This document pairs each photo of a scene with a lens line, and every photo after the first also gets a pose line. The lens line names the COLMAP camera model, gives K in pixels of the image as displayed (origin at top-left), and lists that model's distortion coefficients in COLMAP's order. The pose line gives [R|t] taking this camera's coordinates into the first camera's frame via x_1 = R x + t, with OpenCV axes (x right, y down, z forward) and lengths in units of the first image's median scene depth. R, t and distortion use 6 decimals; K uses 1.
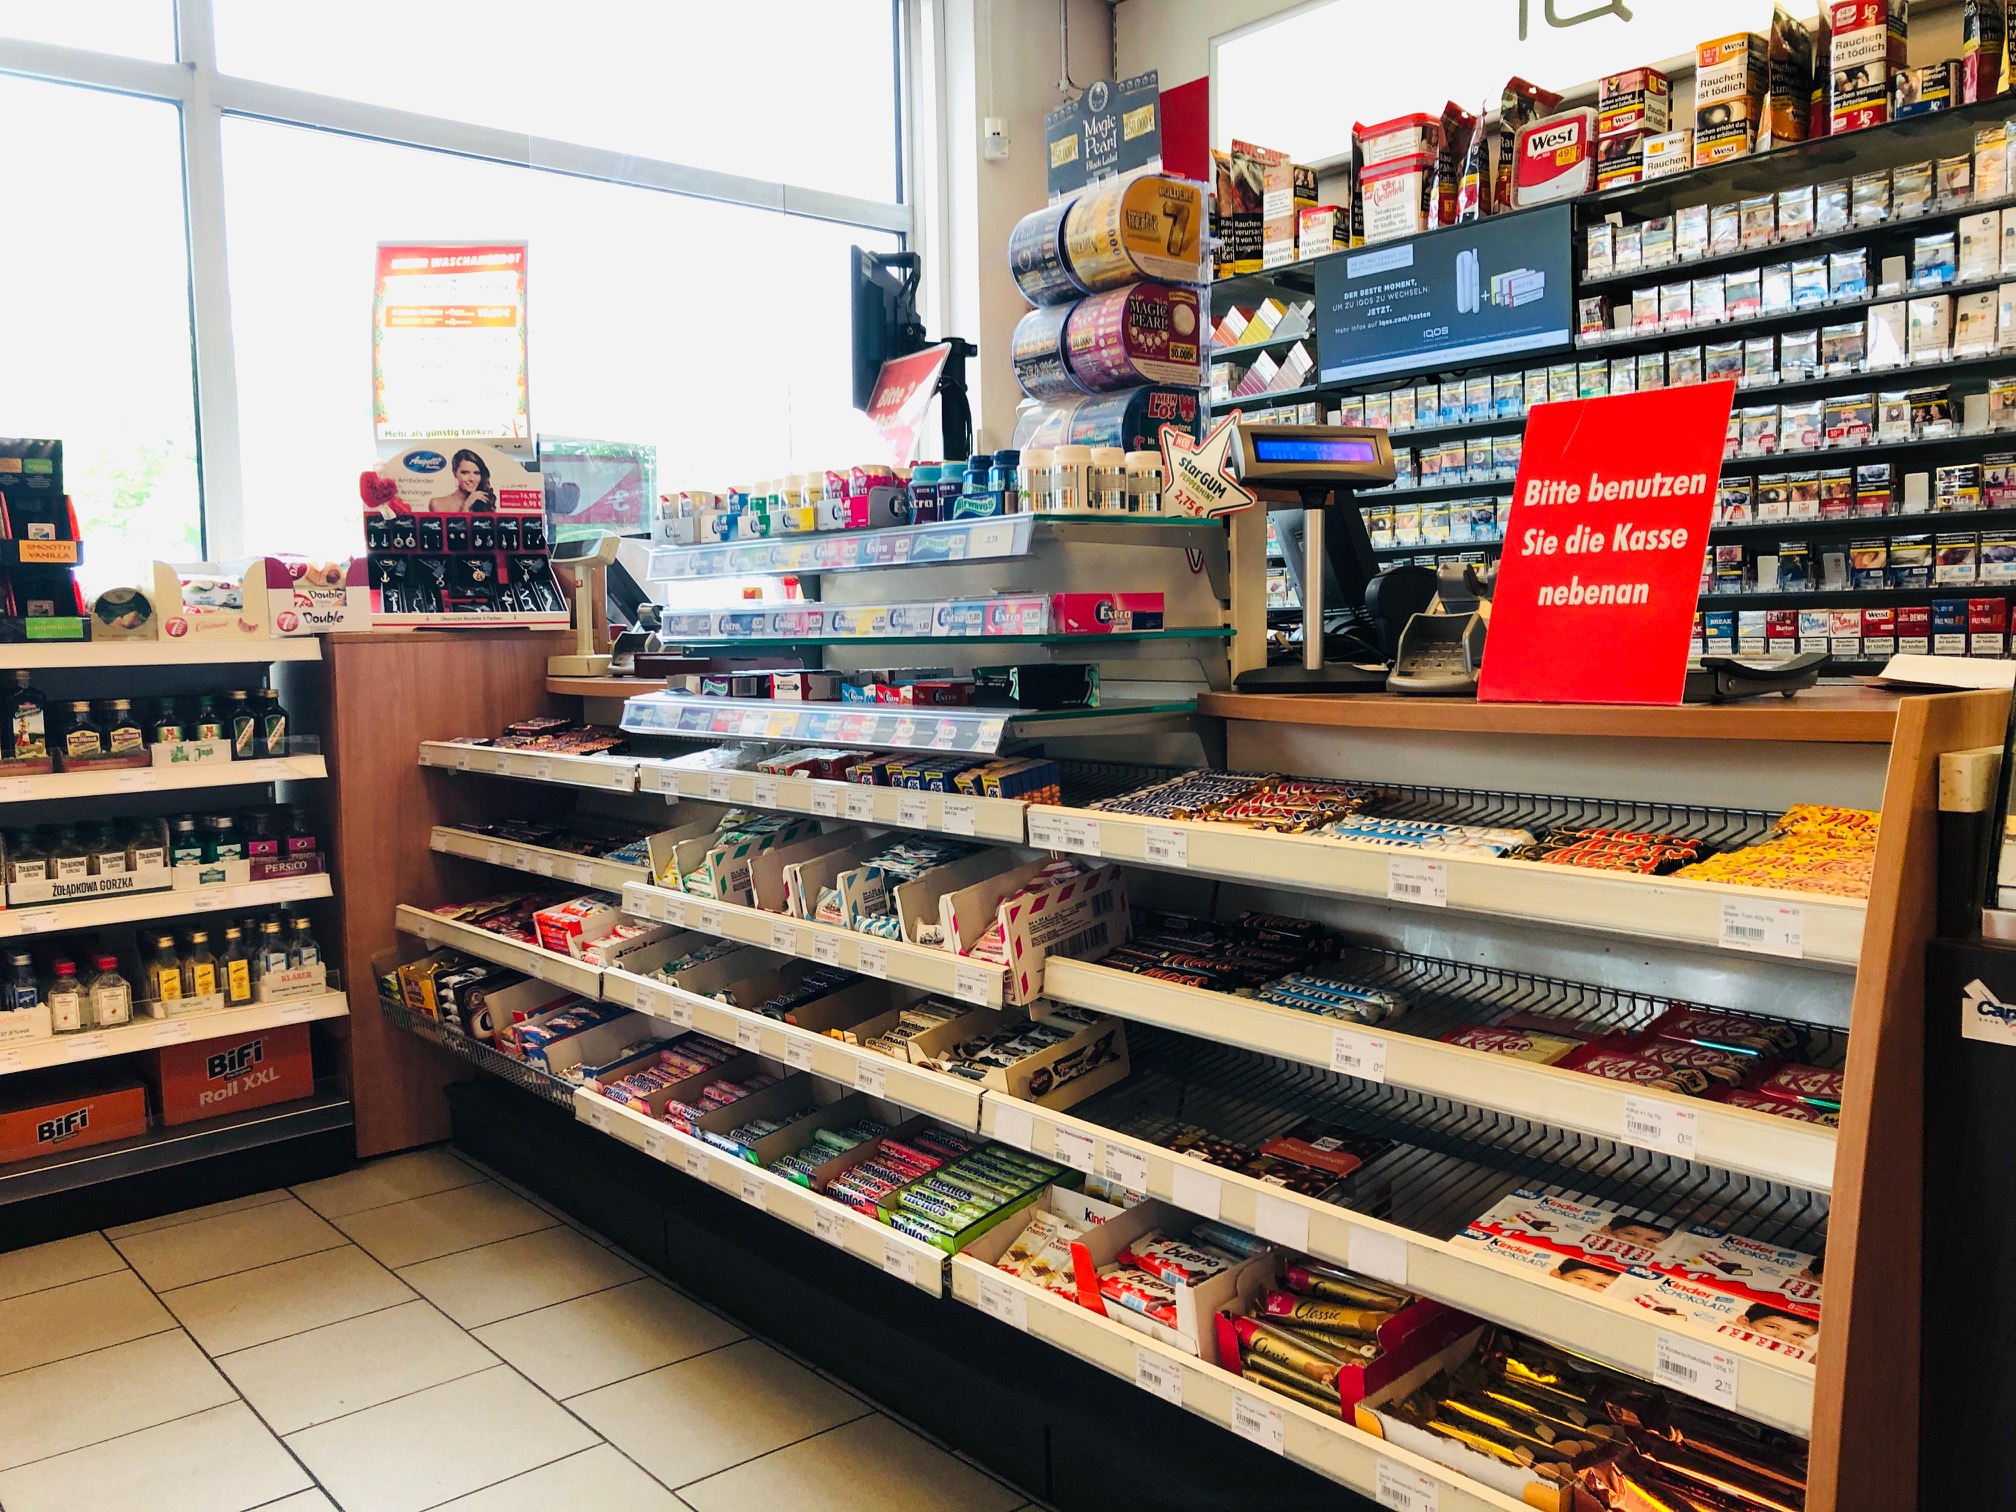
lens RADIAL K [[1644.4, 0, 1010.0], [0, 1644.4, 754.2], [0, 0, 1]] dist [0.025799, -0.004683]
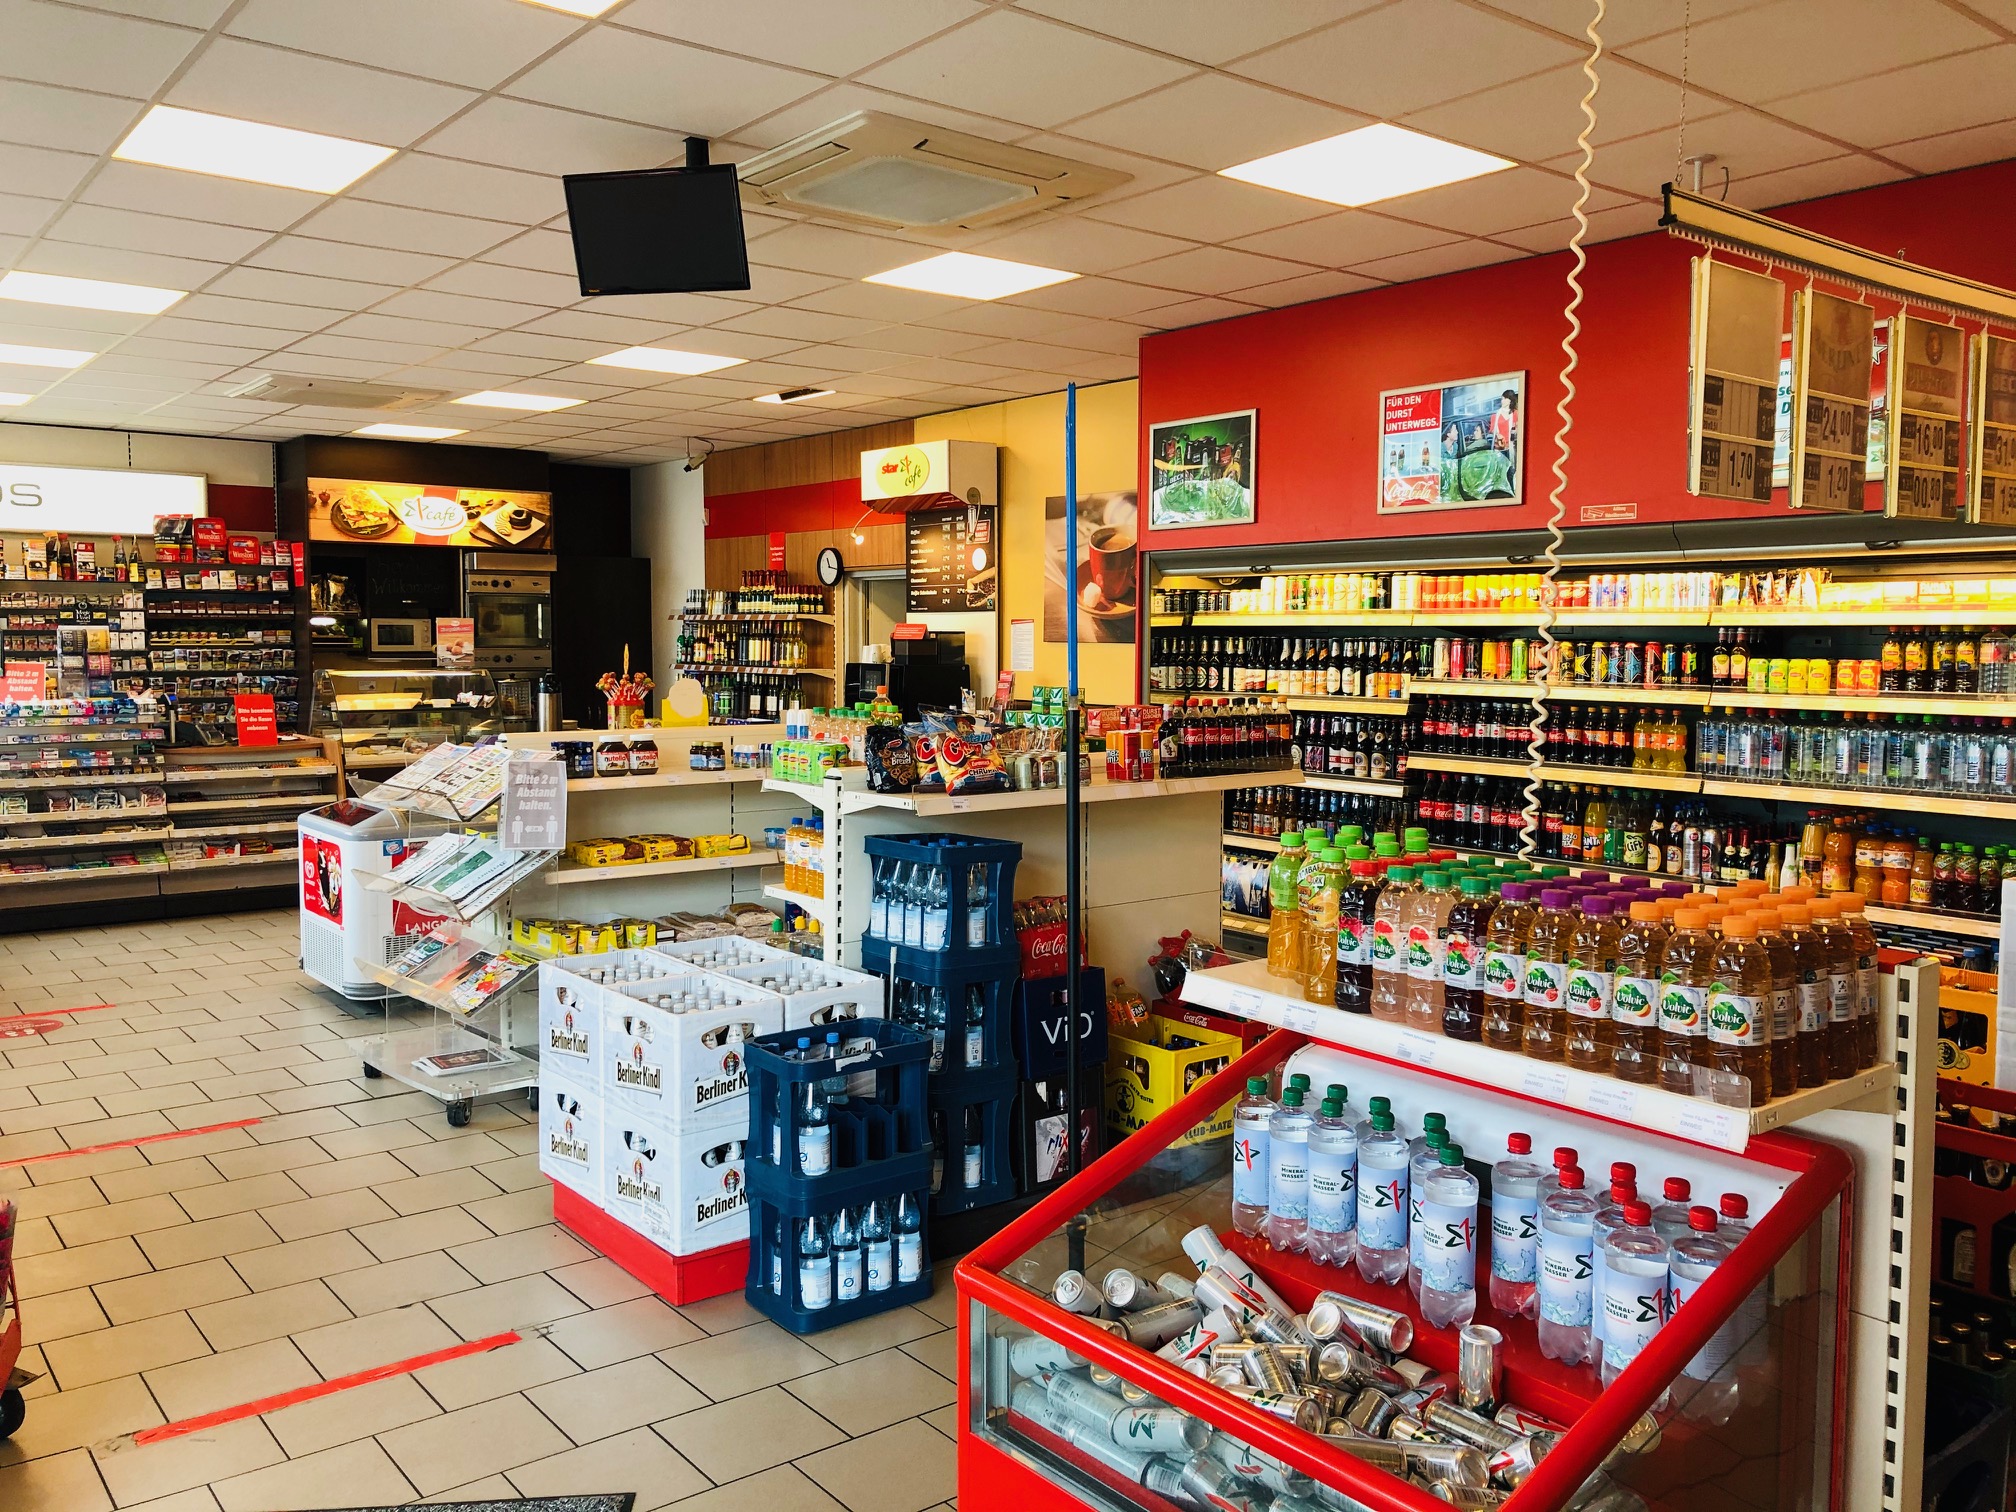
lens RADIAL K [[1644.4, 0, 1010.0], [0, 1644.4, 756.3], [0, 0, 1]] dist [0.025799, -0.004683]
pose [[0.040398, -0.058691, 0.997458, -4.043306], [0.067595, 0.996147, 0.055877, -0.103956], [-0.996895, 0.065166, 0.044209, -1.471258]]
